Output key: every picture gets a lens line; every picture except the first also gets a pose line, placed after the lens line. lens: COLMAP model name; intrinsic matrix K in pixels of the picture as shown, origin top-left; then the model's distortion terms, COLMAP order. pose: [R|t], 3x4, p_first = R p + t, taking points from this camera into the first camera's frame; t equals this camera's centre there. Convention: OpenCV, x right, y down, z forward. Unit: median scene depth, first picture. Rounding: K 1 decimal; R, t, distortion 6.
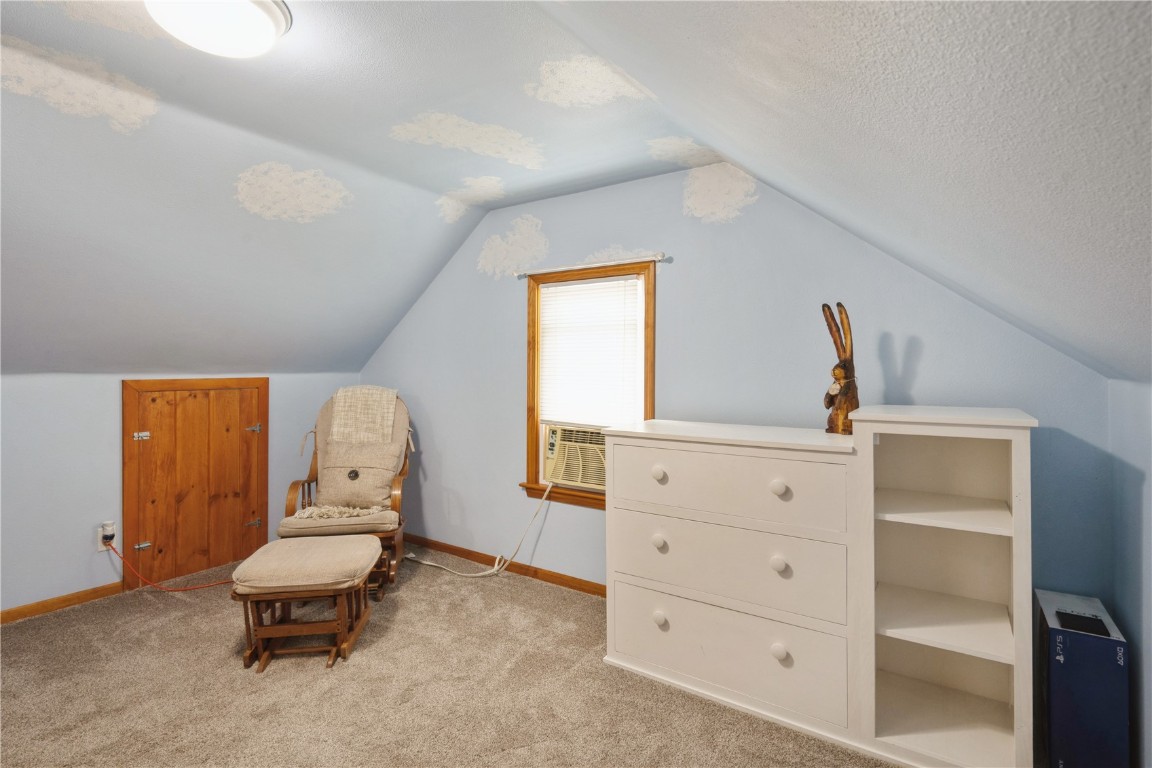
lens RADIAL K [[549.5, 0, 584.9], [0, 549.5, 366.4], [0, 0, 1]] dist [0.003897, 0.000462]
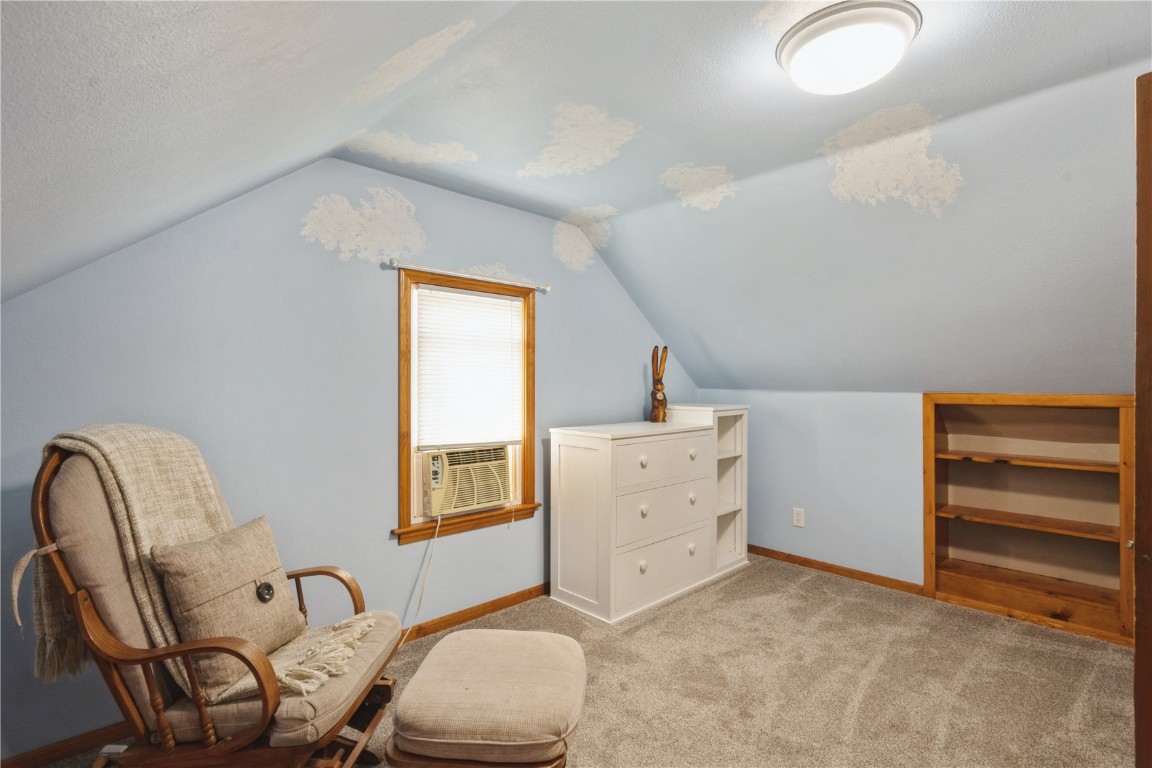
lens RADIAL K [[549.5, 0, 577.6], [0, 549.5, 383.9], [0, 0, 1]] dist [0.003897, 0.000462]
pose [[0.213054, -0.005393, 0.977026, -0.859309], [-0.006387, 0.999956, 0.006913, -0.004995], [-0.977020, -0.007713, 0.213010, 0.599544]]
